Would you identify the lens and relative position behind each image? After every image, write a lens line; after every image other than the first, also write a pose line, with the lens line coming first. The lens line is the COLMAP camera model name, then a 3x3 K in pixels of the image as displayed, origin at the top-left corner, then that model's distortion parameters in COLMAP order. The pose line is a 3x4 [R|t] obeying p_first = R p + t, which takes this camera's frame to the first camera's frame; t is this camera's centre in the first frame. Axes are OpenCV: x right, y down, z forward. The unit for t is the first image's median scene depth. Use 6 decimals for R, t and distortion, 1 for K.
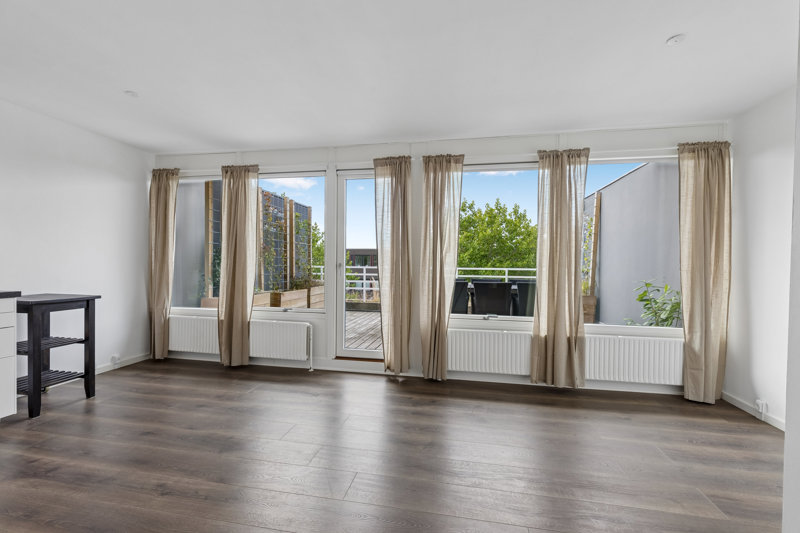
lens RADIAL K [[359.6, 0, 388.2], [0, 359.6, 270.4], [0, 0, 1]] dist [0.009879, -0.000762]
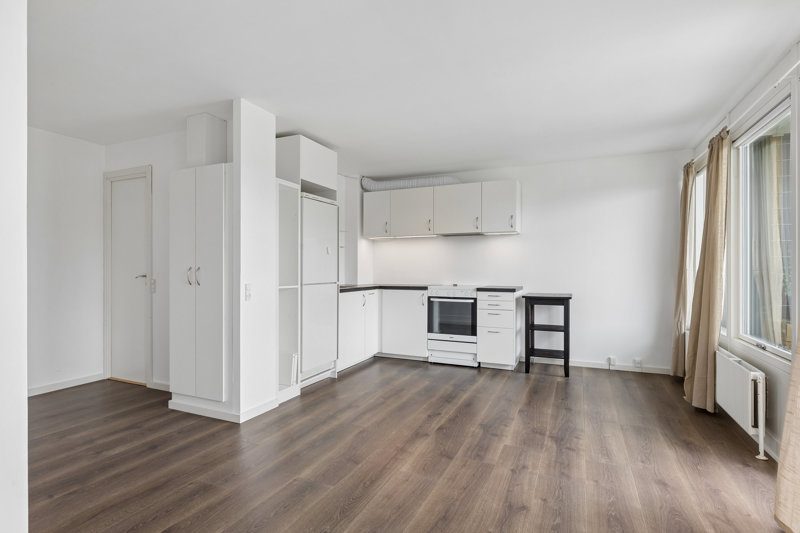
lens RADIAL K [[402.7, 0, 397.8], [0, 402.7, 267.7], [0, 0, 1]] dist [-0.001324, 0.000062]
pose [[-0.207388, -0.008252, -0.978224, 0.534926], [-0.016633, 0.999850, -0.004909, -0.010656], [0.978117, 0.015252, -0.207494, 0.569261]]
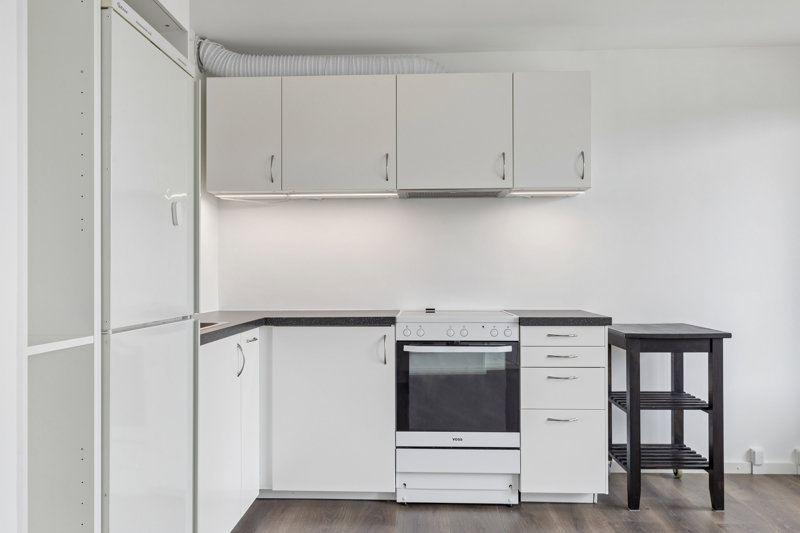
lens RADIAL K [[645.4, 0, 394.5], [0, 645.4, 267.9], [0, 0, 1]] dist [0.000385, 0.003218]
pose [[0.167957, -0.015478, -0.985673, 0.082286], [-0.009472, 0.999805, -0.017314, -0.007072], [0.985749, 0.012244, 0.167777, 0.258081]]
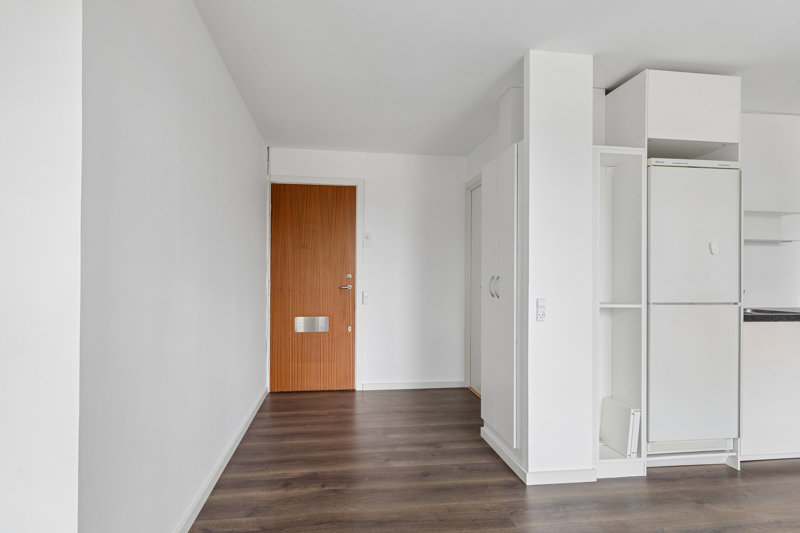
lens RADIAL K [[449.2, 0, 397.6], [0, 449.2, 275.3], [0, 0, 1]] dist [0.012742, -0.002307]
pose [[-0.937063, -0.012751, -0.348928, 0.238961], [-0.015951, 0.999853, 0.006297, -0.012622], [0.348796, 0.011466, -0.937129, 0.656174]]
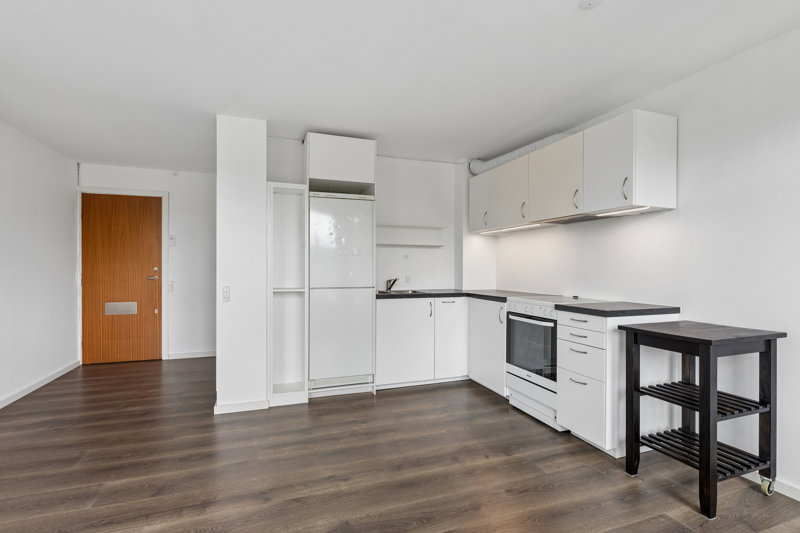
lens RADIAL K [[381.6, 0, 396.8], [0, 381.6, 269.2], [0, 0, 1]] dist [-0.001309, -0.000936]
pose [[-0.849869, -0.003256, -0.526984, -0.070157], [-0.014330, 0.999754, 0.016932, -0.033390], [0.526799, 0.021942, -0.849706, 0.994614]]
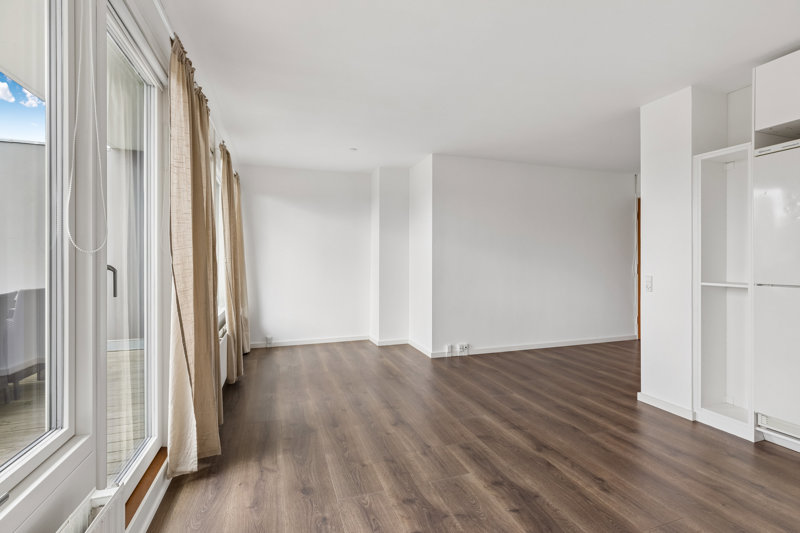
lens RADIAL K [[359.6, 0, 397.7], [0, 359.6, 260.6], [0, 0, 1]] dist [0.009879, -0.000762]
pose [[-0.514569, -0.000152, 0.857449, -0.572040], [0.010823, 0.999919, 0.006672, -0.020542], [-0.857380, 0.012714, -0.514526, 0.959343]]
